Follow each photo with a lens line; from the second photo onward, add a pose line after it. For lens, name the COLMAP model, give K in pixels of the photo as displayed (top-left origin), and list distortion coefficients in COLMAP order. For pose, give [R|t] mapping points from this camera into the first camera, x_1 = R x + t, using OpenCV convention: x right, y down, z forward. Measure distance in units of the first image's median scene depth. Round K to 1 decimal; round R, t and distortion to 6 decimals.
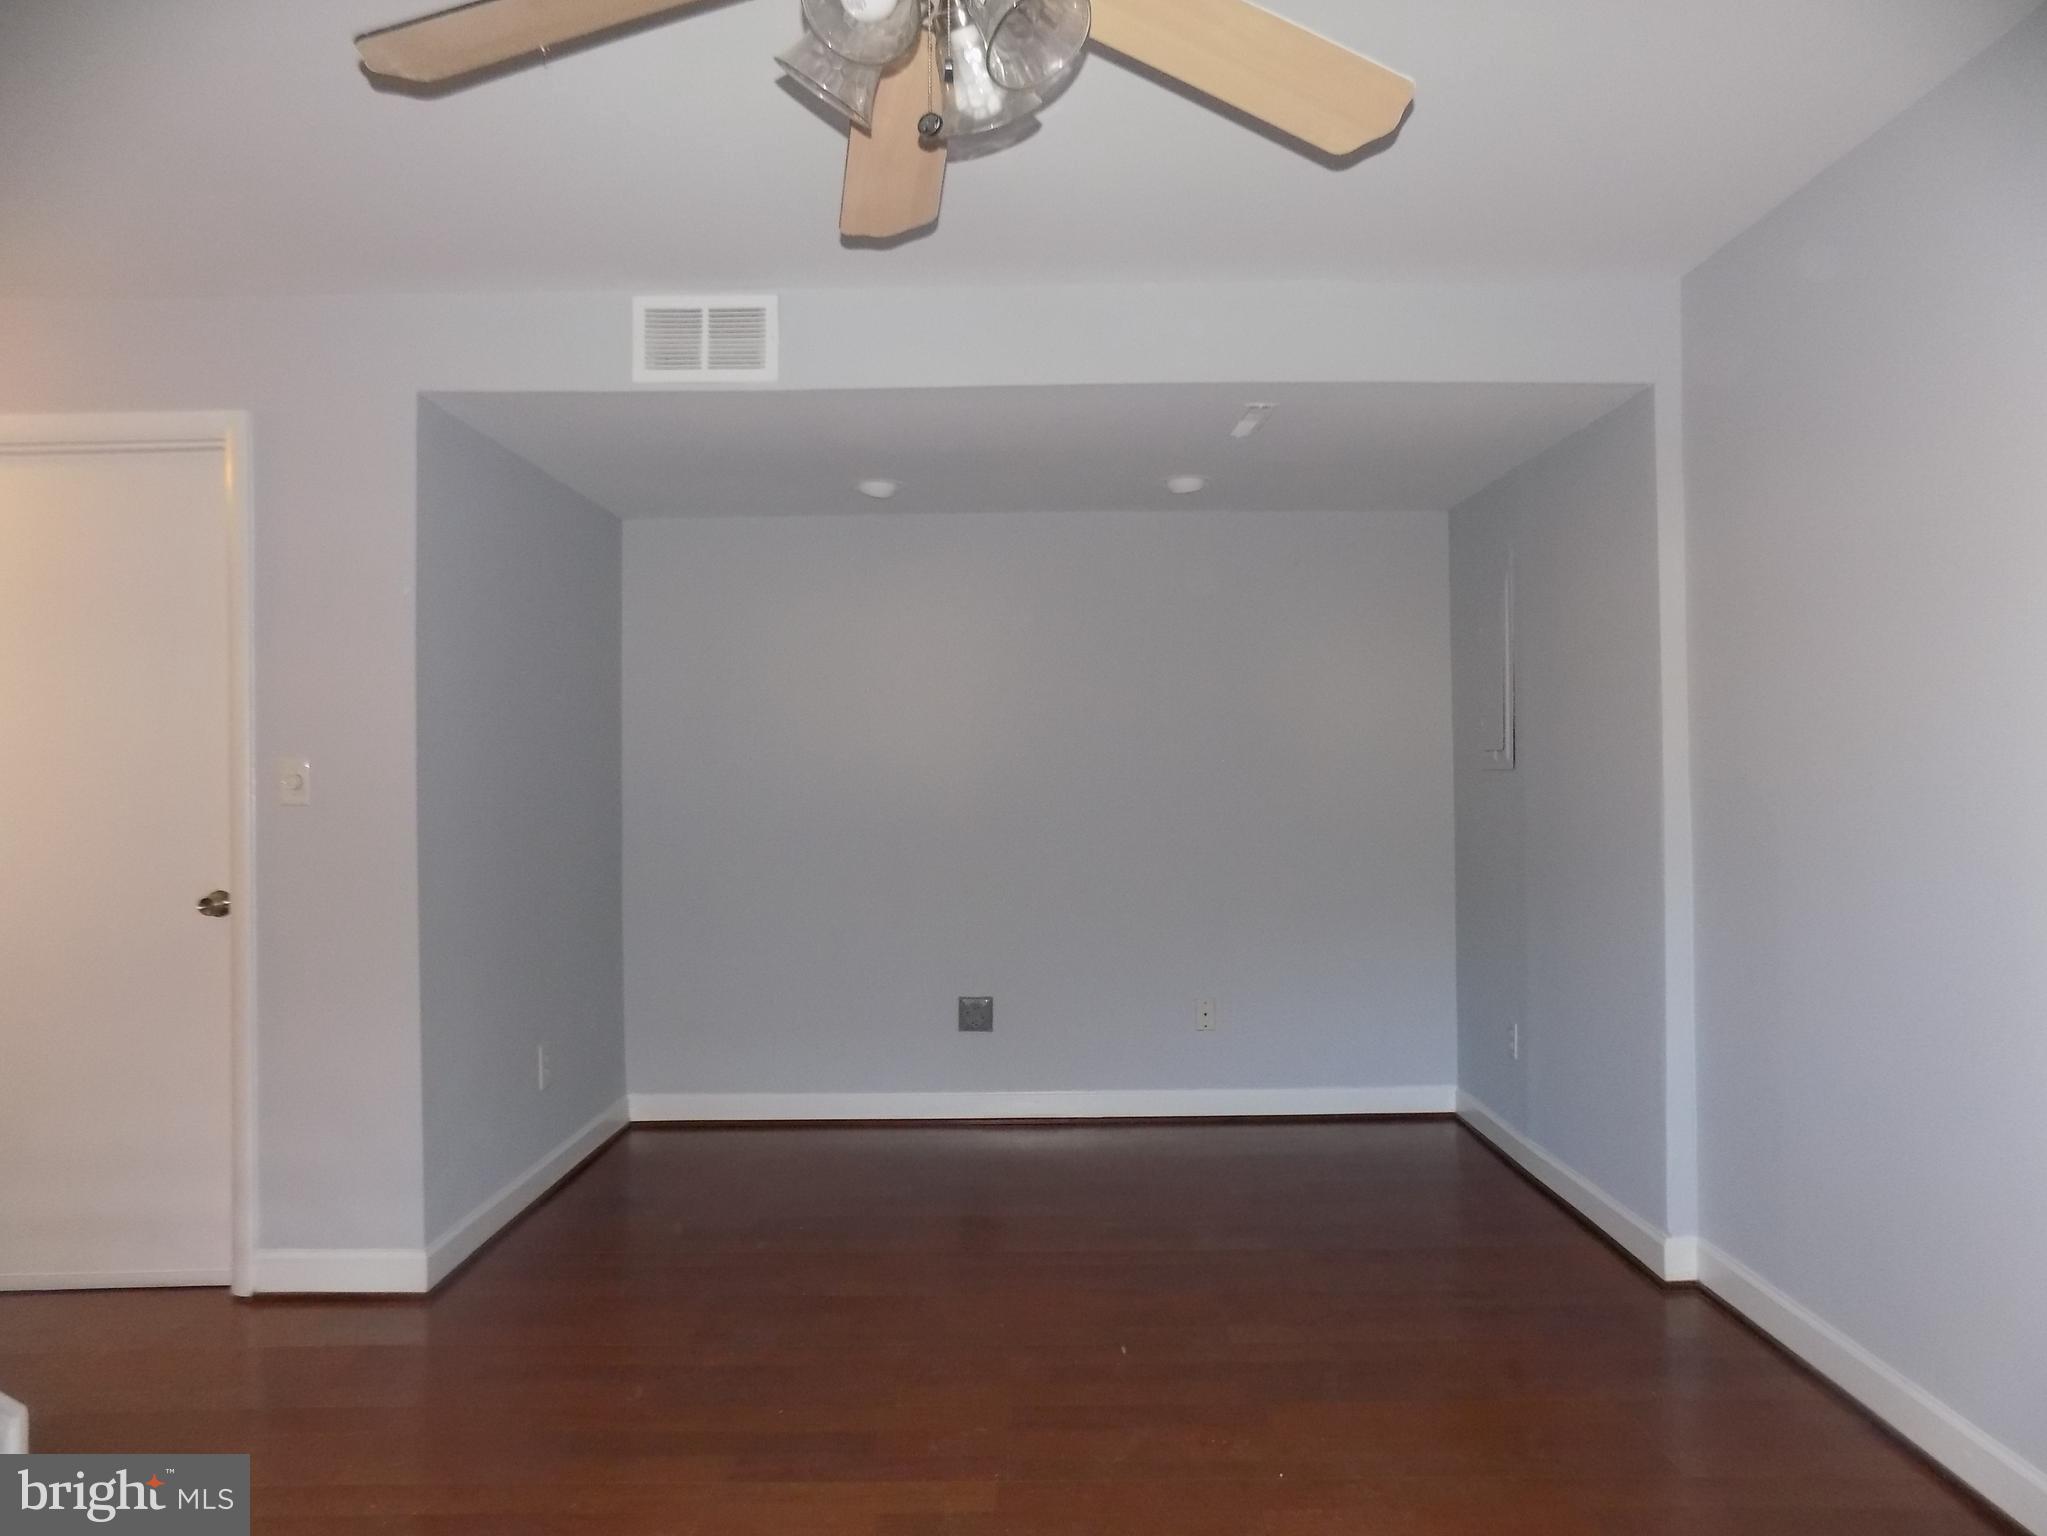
lens RADIAL K [[1372.8, 0, 1030.2], [0, 1372.8, 756.5], [0, 0, 1]] dist [-0.094981, 0.097579]
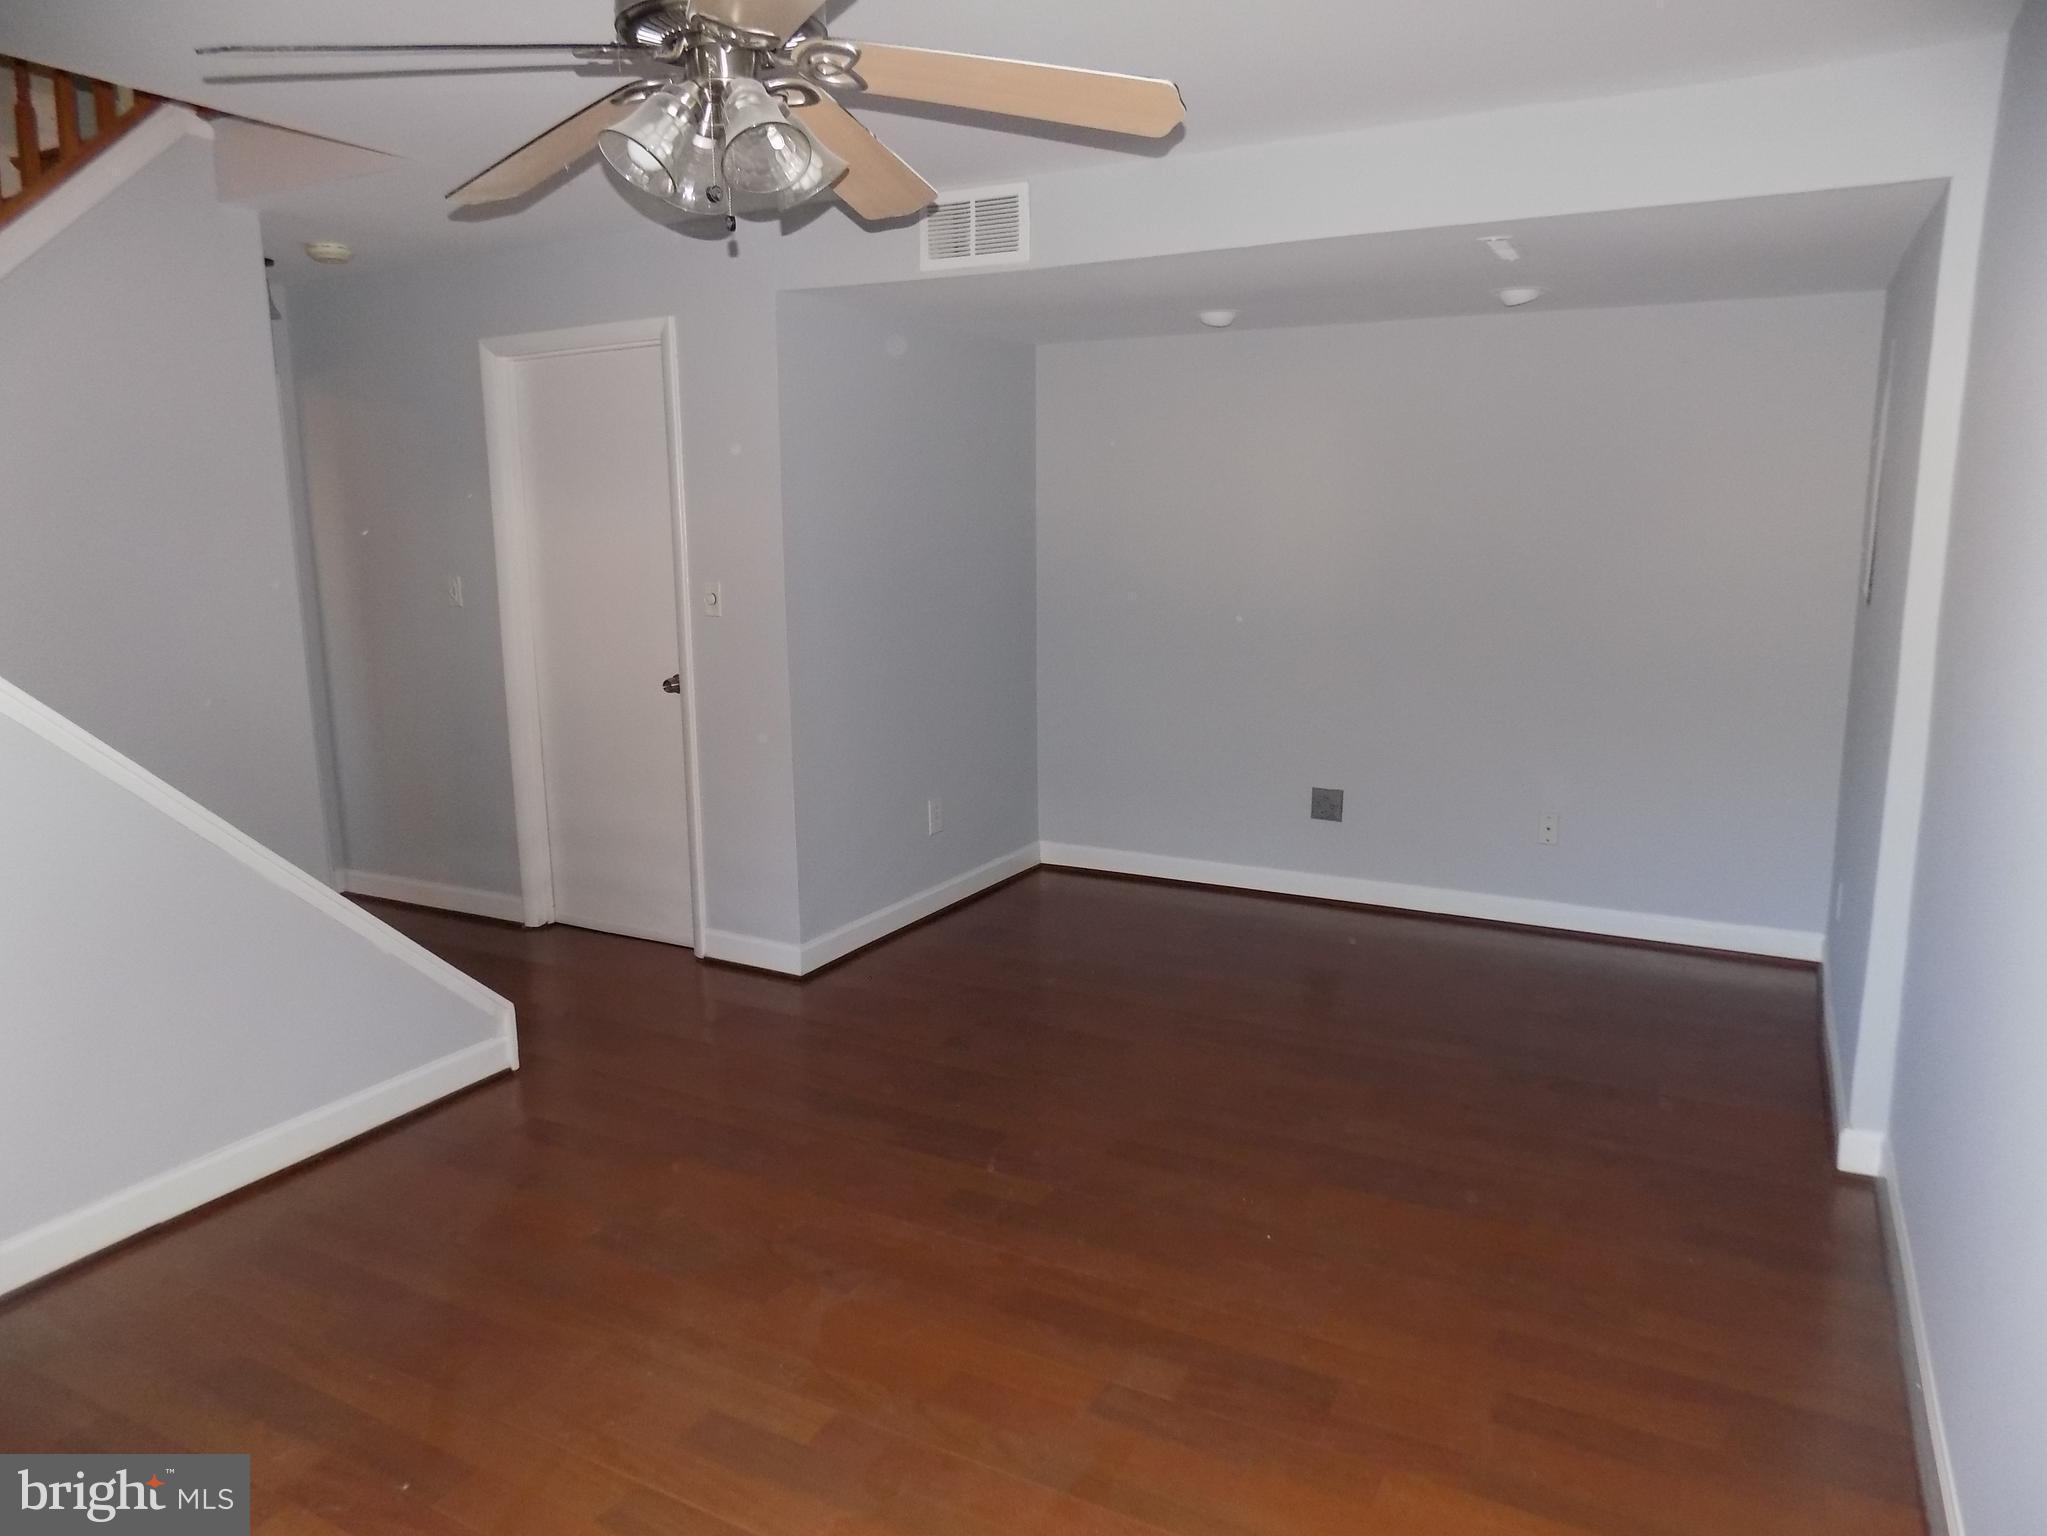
lens RADIAL K [[1372.8, 0, 1030.2], [0, 1372.8, 756.5], [0, 0, 1]] dist [-0.094981, 0.097579]
pose [[0.880429, 0.089833, -0.465591, 0.379715], [0.003652, 0.980577, 0.196101, -0.091937], [0.474164, -0.174353, 0.863000, -0.052509]]
